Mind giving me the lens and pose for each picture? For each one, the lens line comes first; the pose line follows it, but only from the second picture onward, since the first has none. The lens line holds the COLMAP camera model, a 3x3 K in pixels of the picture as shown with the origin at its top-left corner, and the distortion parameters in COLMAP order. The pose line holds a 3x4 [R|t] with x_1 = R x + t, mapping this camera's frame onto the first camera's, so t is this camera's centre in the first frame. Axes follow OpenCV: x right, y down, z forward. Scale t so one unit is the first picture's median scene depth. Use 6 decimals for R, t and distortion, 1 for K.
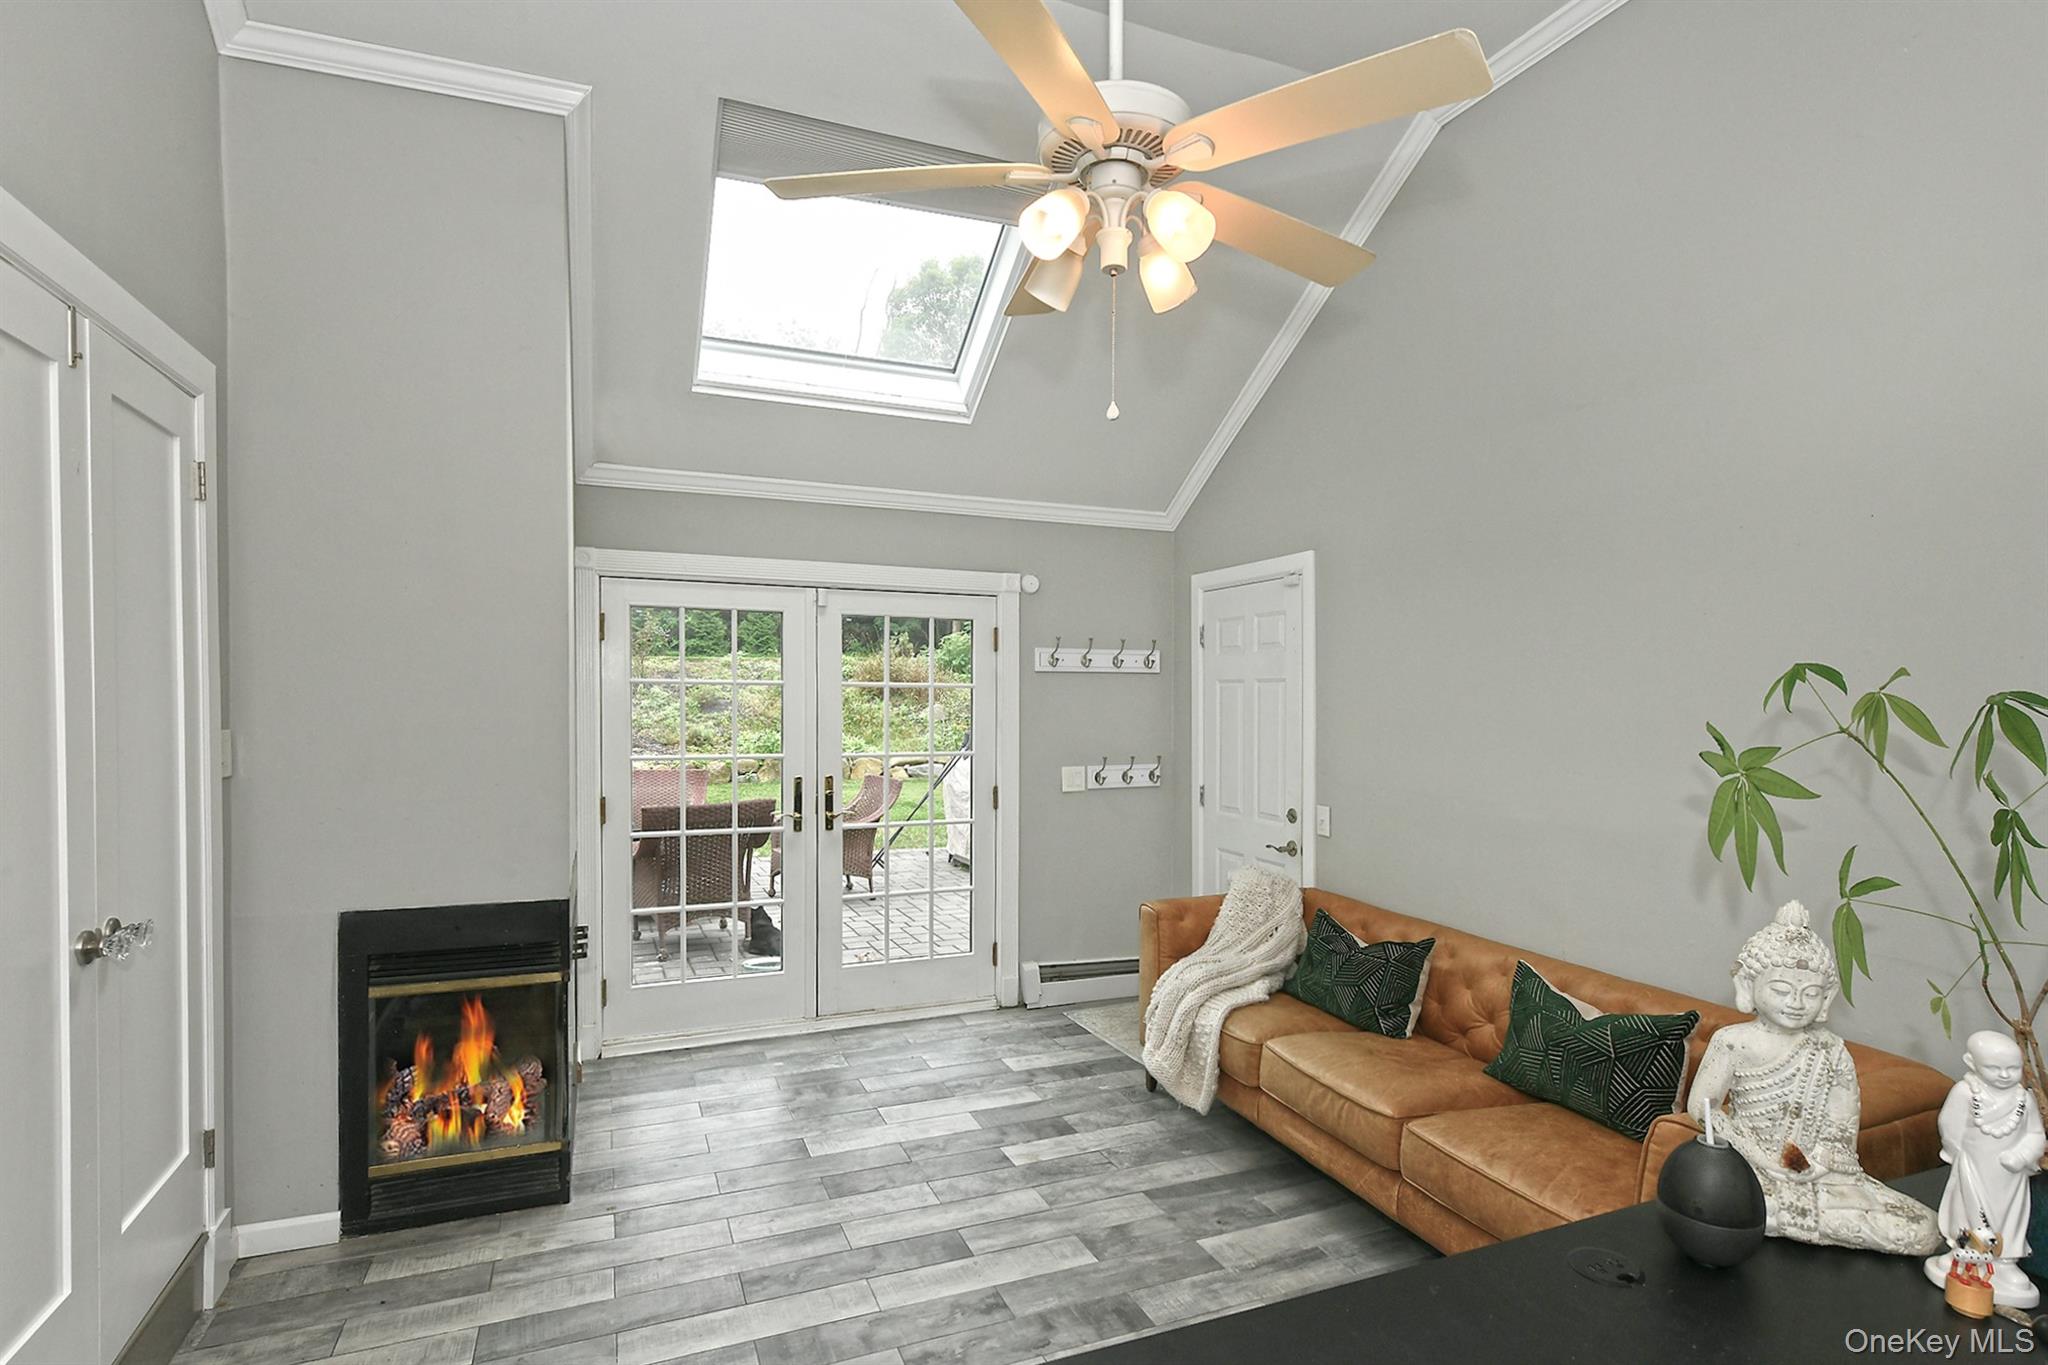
lens RADIAL K [[1047.8, 0, 1026.1], [0, 1047.8, 712.2], [0, 0, 1]] dist [0.000583, 0.000128]
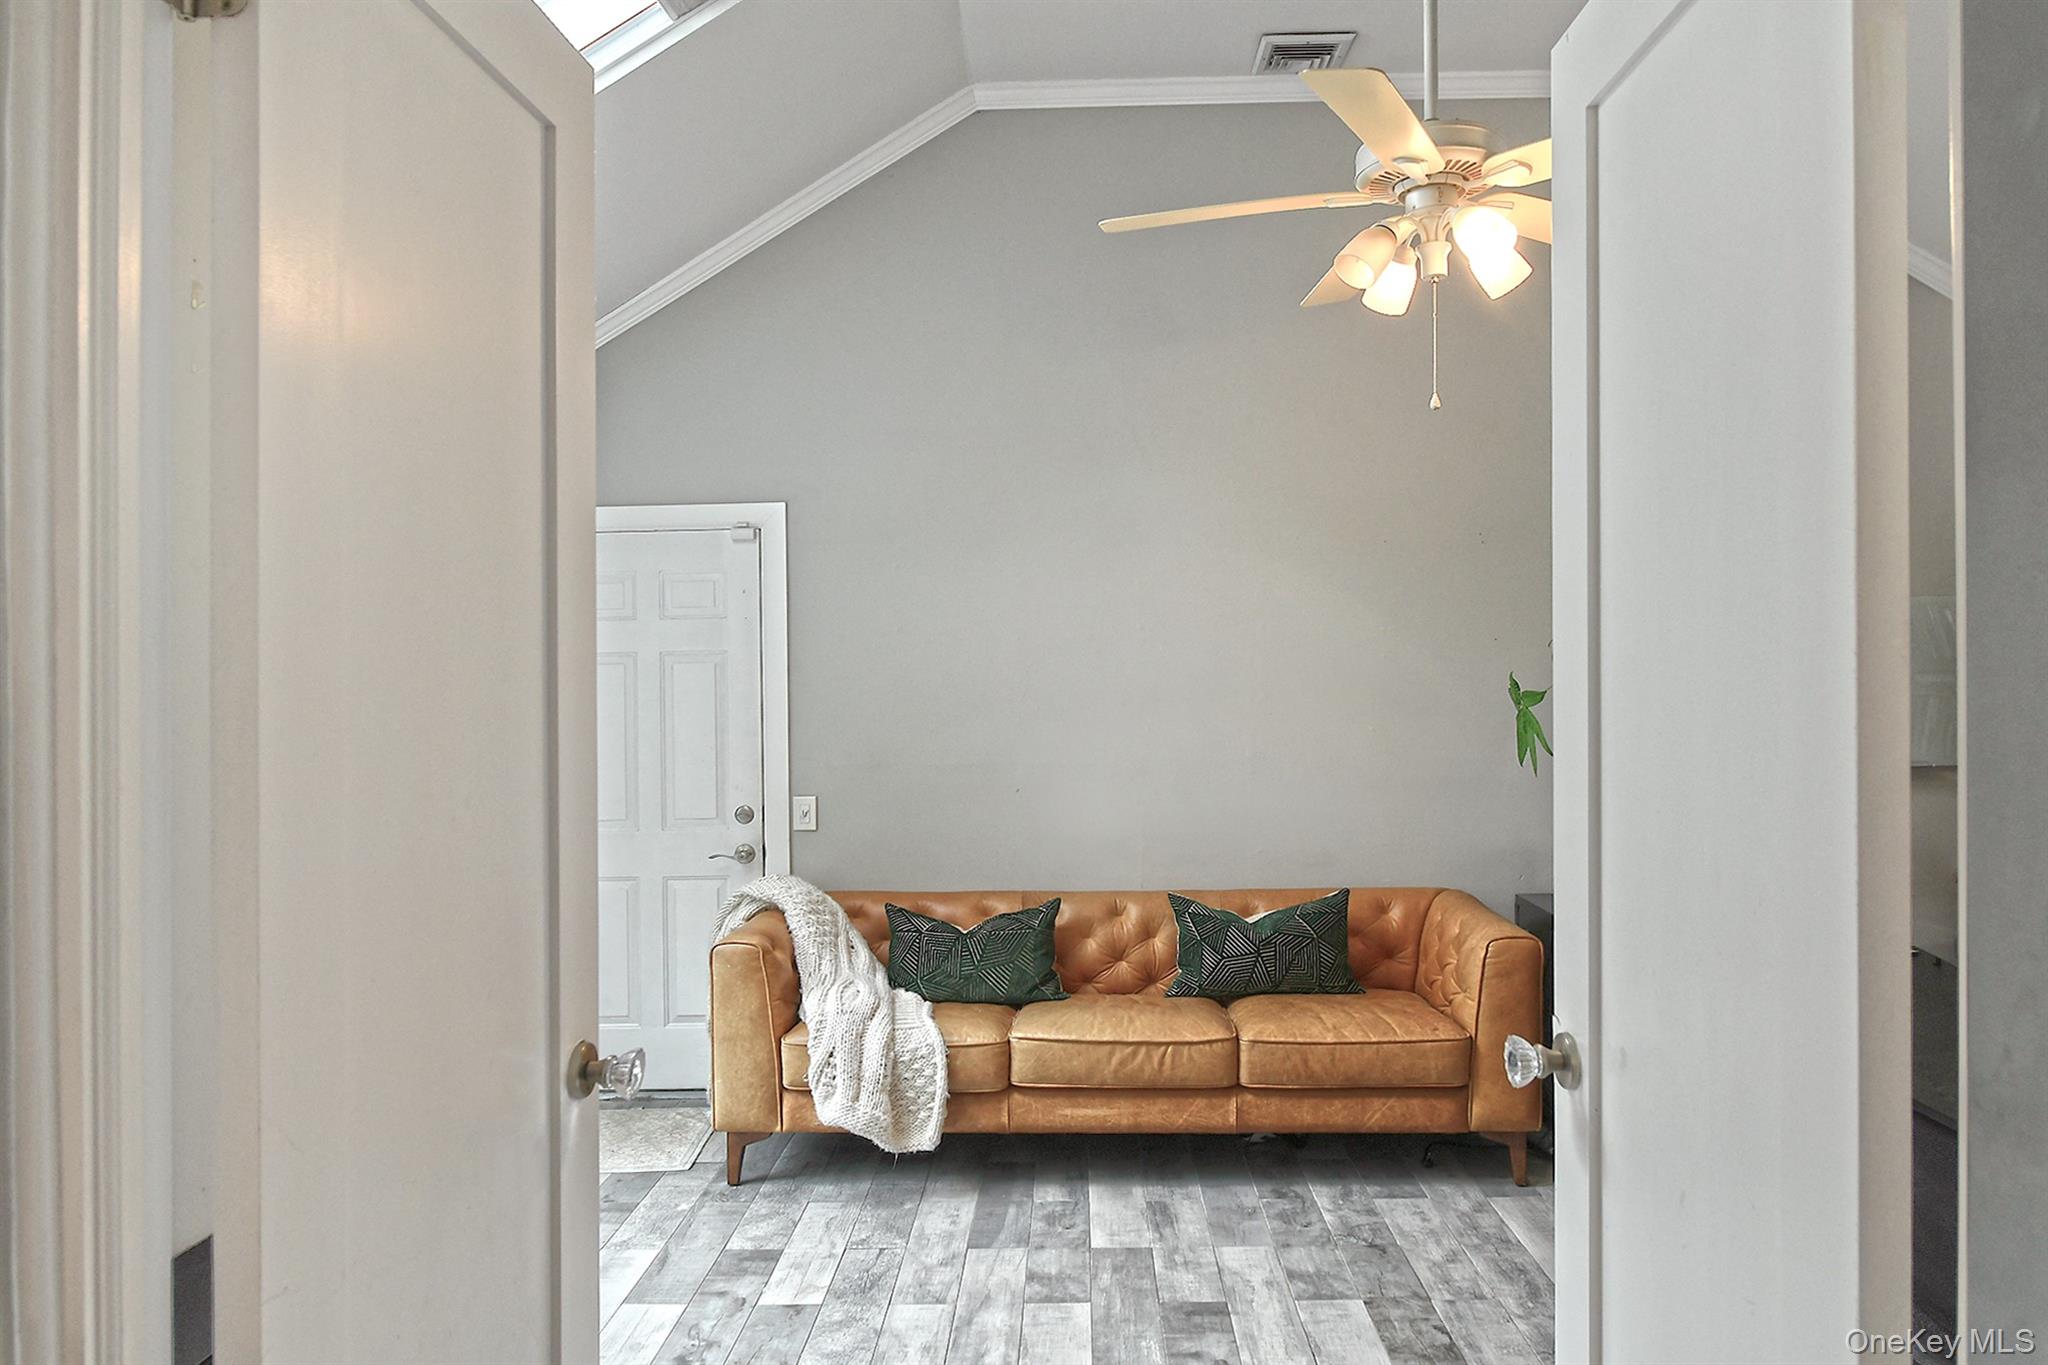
lens RADIAL K [[1299.1, 0, 1024.0], [0, 1299.1, 682.5], [0, 0, 1]] dist [0.042889, -0.000328]
pose [[0.434968, -0.017490, 0.900276, -0.829585], [0.033167, 0.999444, 0.003392, -0.004414], [-0.899835, 0.028384, 0.435307, 0.487300]]
